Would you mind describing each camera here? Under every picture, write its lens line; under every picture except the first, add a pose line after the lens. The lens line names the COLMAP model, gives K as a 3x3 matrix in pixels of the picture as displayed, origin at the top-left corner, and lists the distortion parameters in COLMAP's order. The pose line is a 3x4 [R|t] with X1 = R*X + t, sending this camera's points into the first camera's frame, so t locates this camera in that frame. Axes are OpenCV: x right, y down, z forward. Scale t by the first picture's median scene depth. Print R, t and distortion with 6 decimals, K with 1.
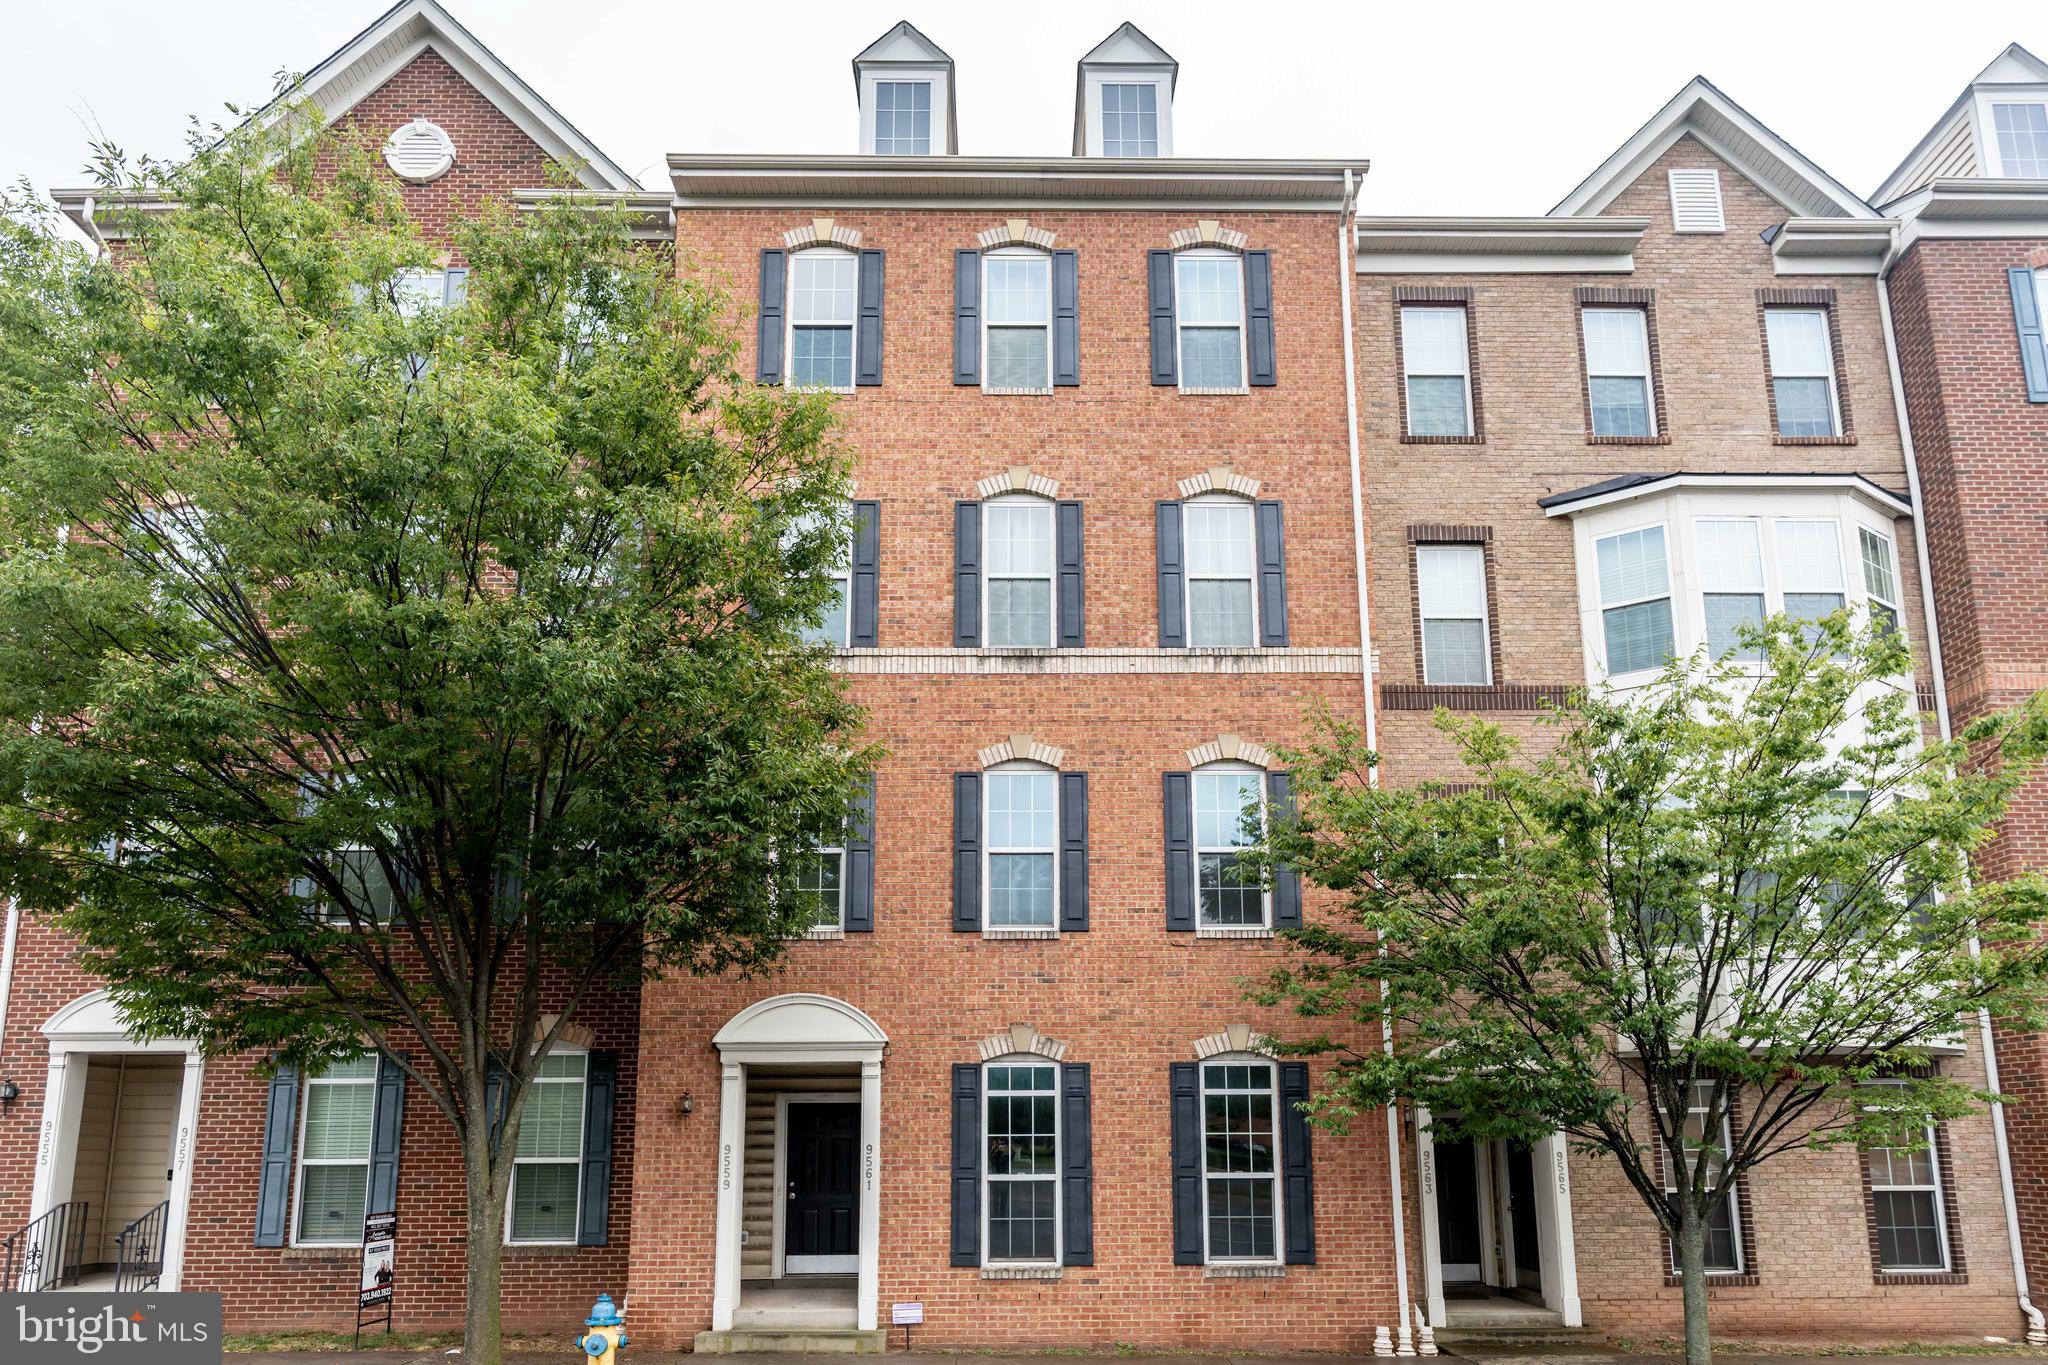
lens RADIAL K [[1218.6, 0, 1018.1], [0, 1218.6, 730.1], [0, 0, 1]] dist [-0.006089, 0.003658]
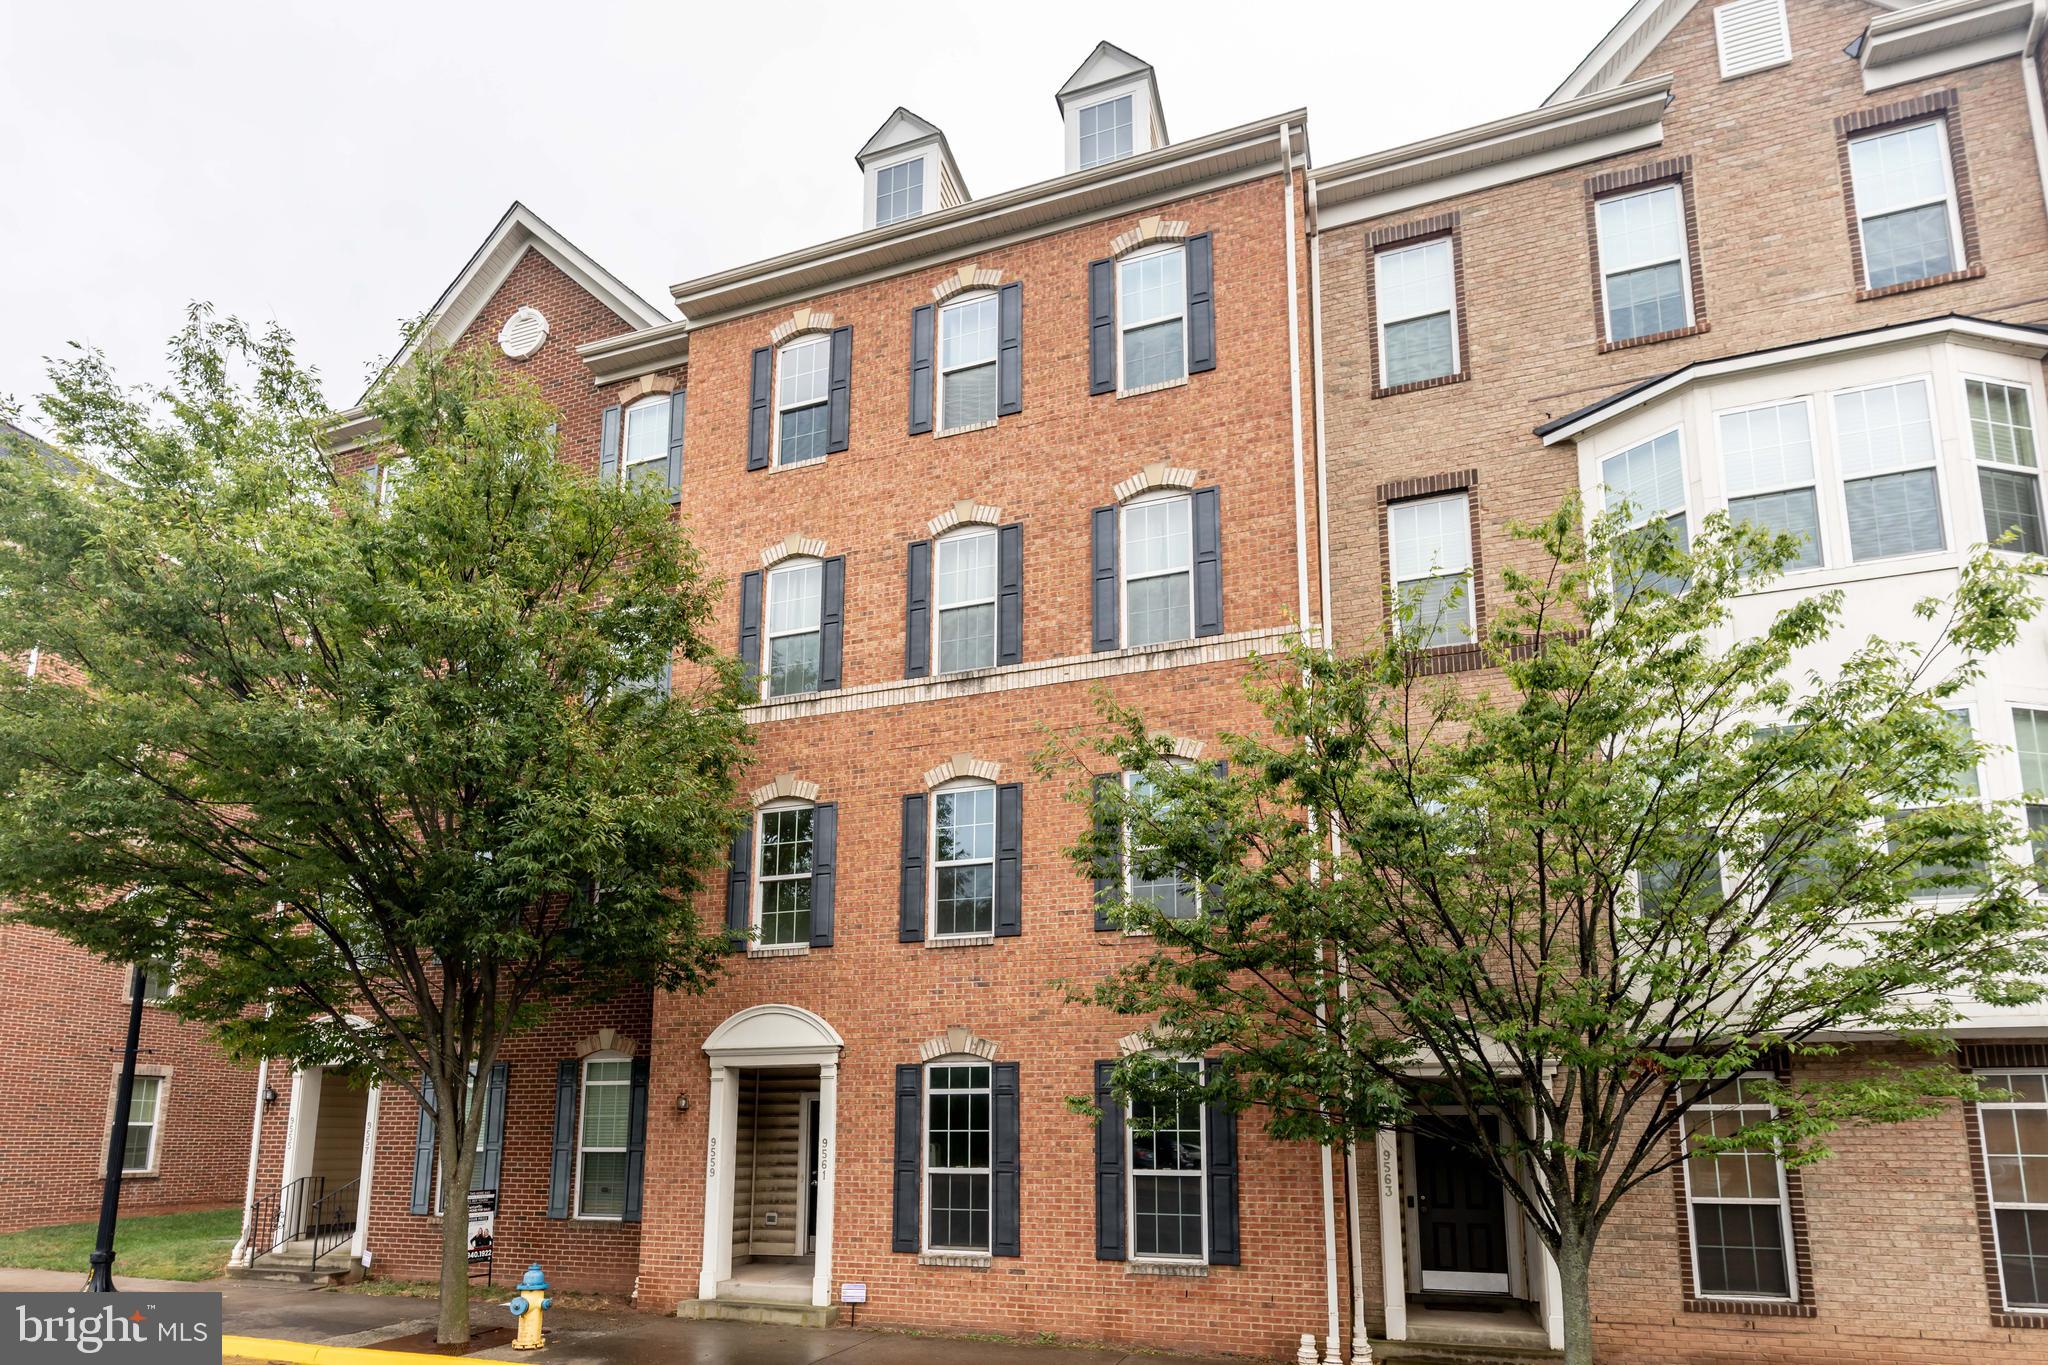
lens RADIAL K [[1102.4, 0, 961.6], [0, 1102.4, 784.4], [0, 0, 1]] dist [0.003504, -0.000108]
pose [[0.937414, -0.098685, -0.333941, 0.310441], [0.105586, 0.994407, 0.002528, 0.027107], [0.331823, -0.037629, 0.942591, 0.095051]]
